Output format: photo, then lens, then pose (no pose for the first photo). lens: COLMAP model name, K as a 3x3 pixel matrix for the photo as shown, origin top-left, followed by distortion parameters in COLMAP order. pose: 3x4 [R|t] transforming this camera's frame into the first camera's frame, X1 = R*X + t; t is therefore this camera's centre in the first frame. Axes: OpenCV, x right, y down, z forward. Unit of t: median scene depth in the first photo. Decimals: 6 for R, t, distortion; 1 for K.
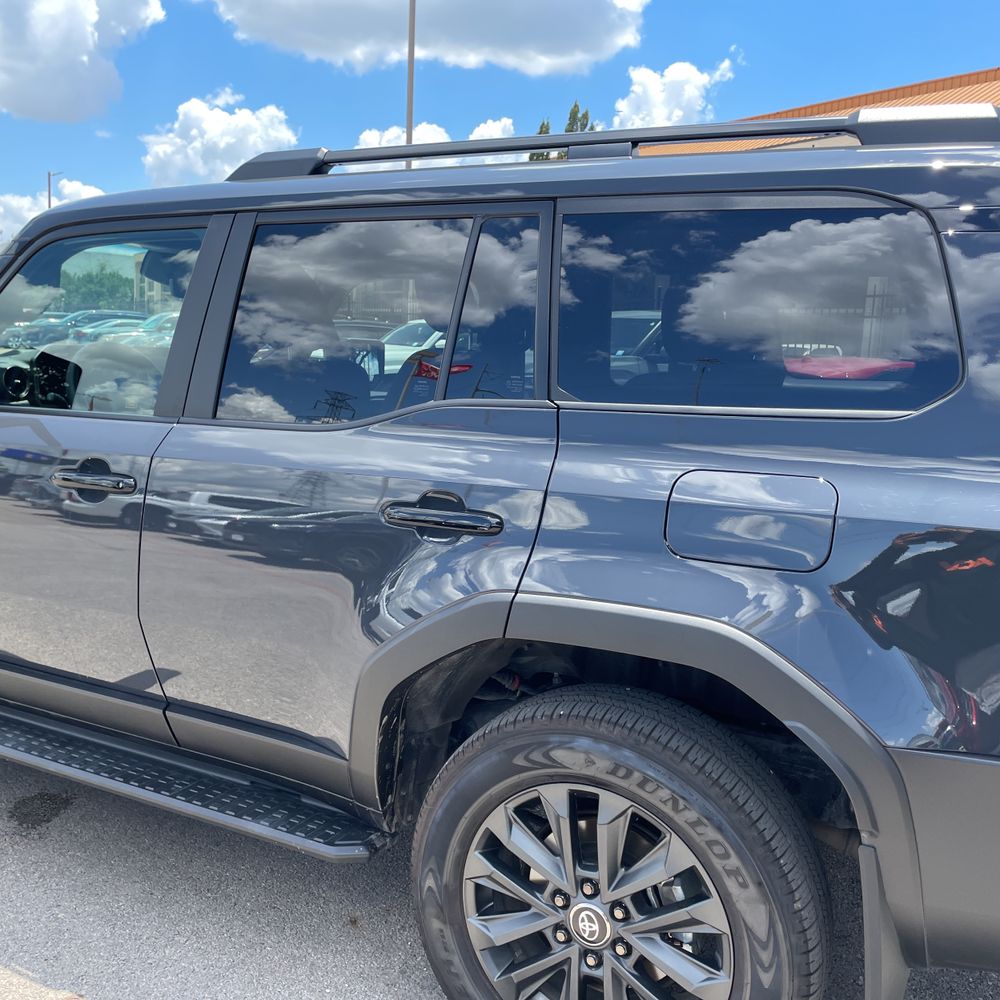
lens RADIAL K [[984.2, 0, 488.8], [0, 984.2, 522.1], [0, 0, 1]] dist [0.090531, -0.130121]
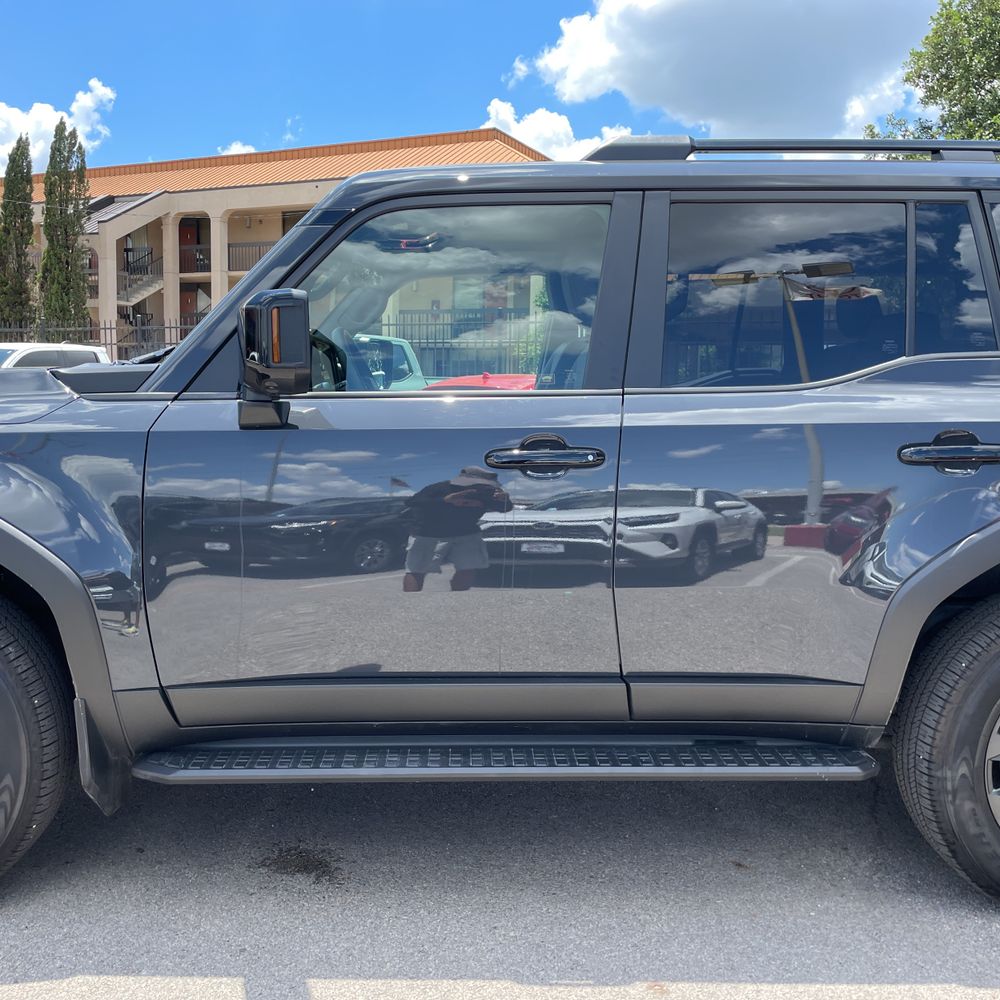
lens RADIAL K [[995.4, 0, 500.0], [0, 995.4, 500.0], [0, 0, 1]] dist [0.018277, -0.006922]
pose [[0.874046, -0.081265, 0.478998, -1.080869], [0.105640, 0.994112, -0.024109, 0.022460], [-0.474219, 0.071674, 0.877485, 0.217728]]
